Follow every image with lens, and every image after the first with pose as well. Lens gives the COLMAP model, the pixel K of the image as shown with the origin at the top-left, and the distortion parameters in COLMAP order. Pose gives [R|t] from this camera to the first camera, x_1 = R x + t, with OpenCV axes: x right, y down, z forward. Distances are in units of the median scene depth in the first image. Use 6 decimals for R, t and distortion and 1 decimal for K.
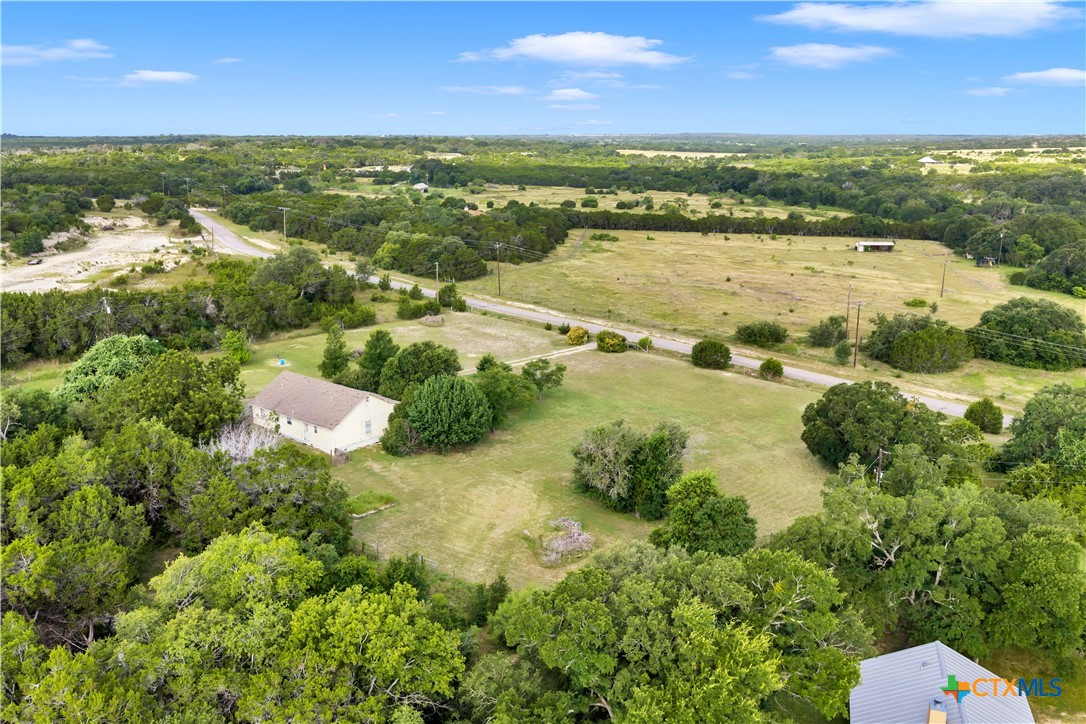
lens RADIAL K [[893.6, 0, 543.0], [0, 893.6, 362.0], [0, 0, 1]] dist [0.007018, -0.012668]
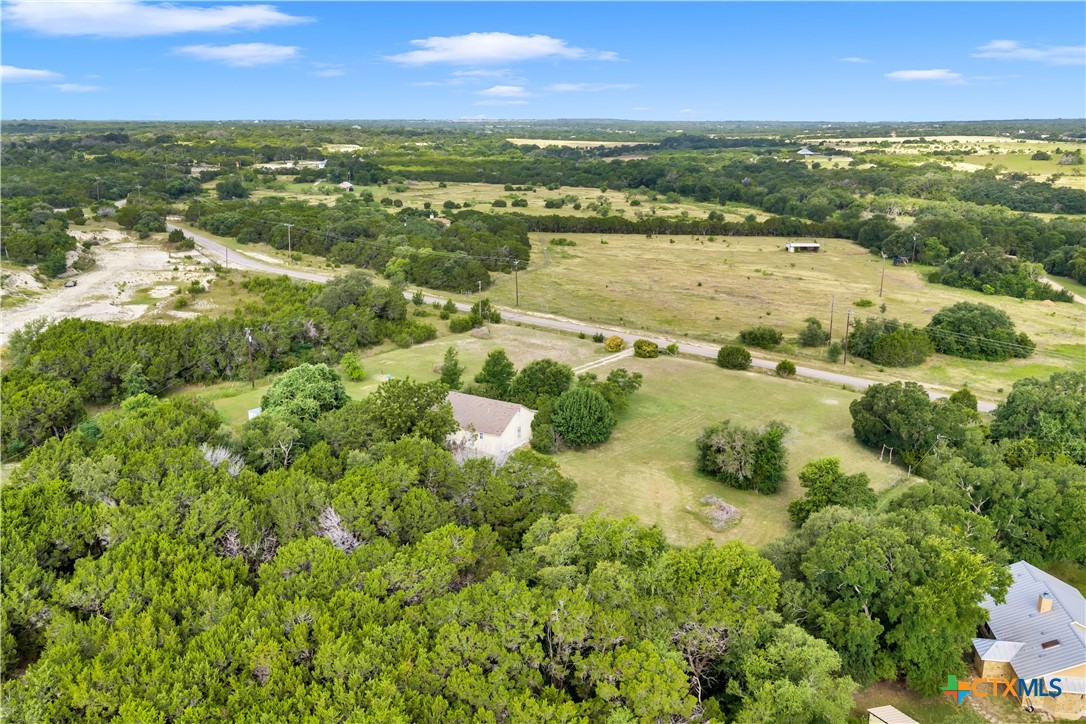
lens RADIAL K [[893.6, 0, 543.0], [0, 893.6, 362.0], [0, 0, 1]] dist [0.007018, -0.012668]
pose [[0.990999, -0.032034, 0.129983, -0.175775], [0.029923, 0.999387, 0.018159, -0.025252], [-0.130485, -0.014106, 0.991350, -0.127723]]
